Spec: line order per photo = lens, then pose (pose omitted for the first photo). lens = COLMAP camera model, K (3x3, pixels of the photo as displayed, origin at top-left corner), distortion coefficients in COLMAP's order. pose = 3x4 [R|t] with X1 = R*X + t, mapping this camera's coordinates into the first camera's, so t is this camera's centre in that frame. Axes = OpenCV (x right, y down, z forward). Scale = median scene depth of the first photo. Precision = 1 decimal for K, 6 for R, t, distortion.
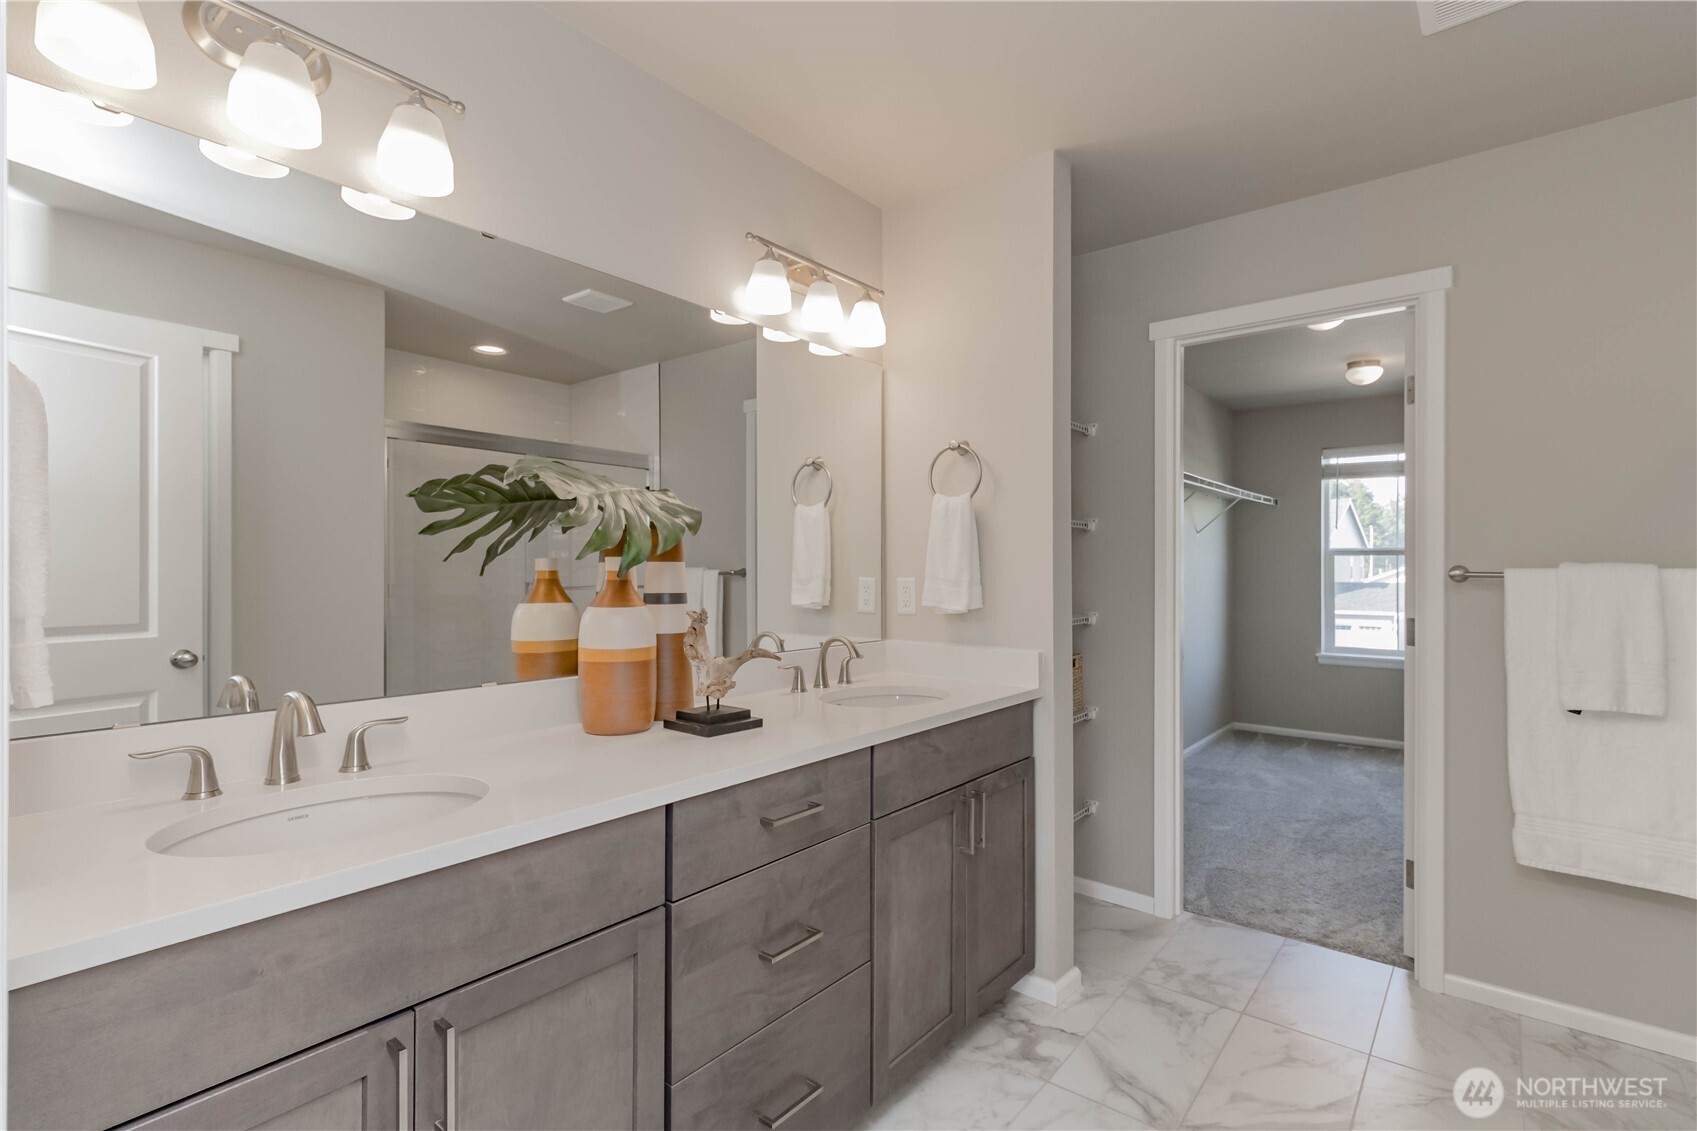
lens RADIAL K [[821.8, 0, 845.7], [0, 821.8, 569.8], [0, 0, 1]] dist [0.006043, 0.000463]
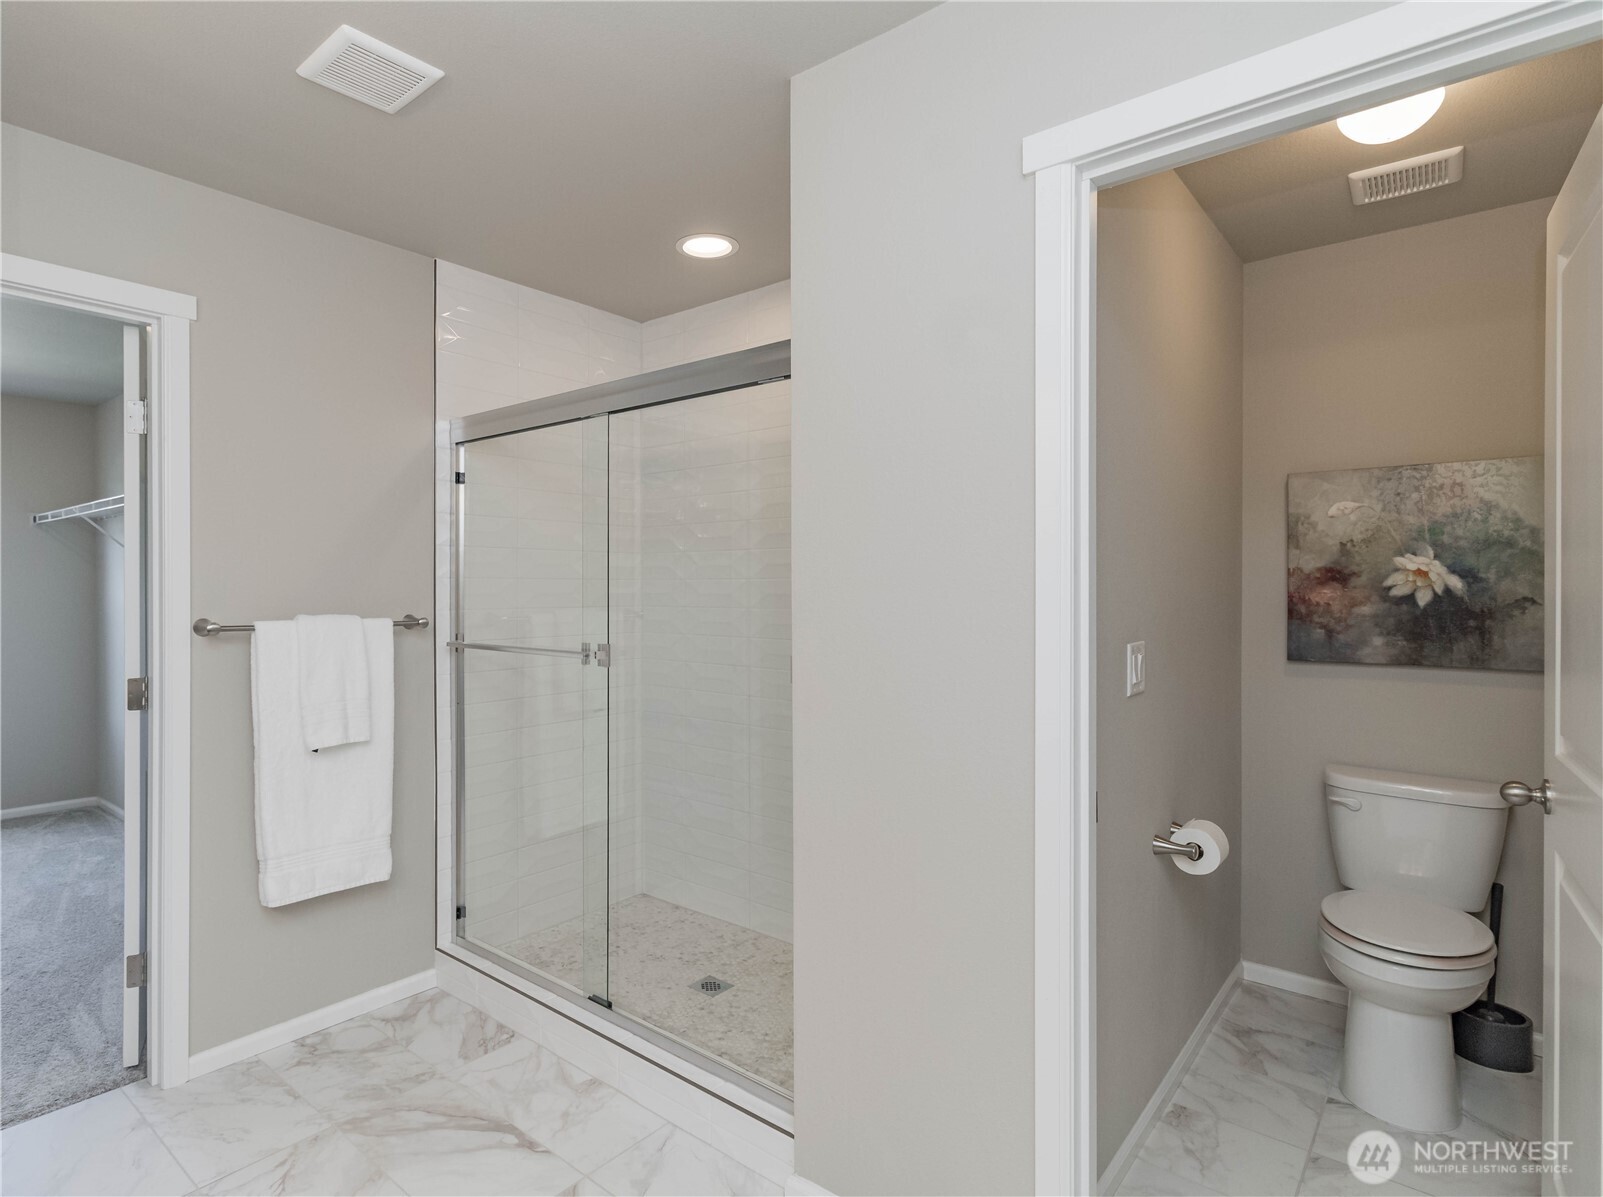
lens RADIAL K [[819.4, 0, 799.4], [0, 819.4, 598.8], [0, 0, 1]] dist [-0.002669, 0.001241]
pose [[0.012916, -0.004374, 0.999907, -0.196773], [-0.004830, 0.999978, 0.004436, -0.037476], [-0.999905, -0.004887, 0.012894, 0.330562]]
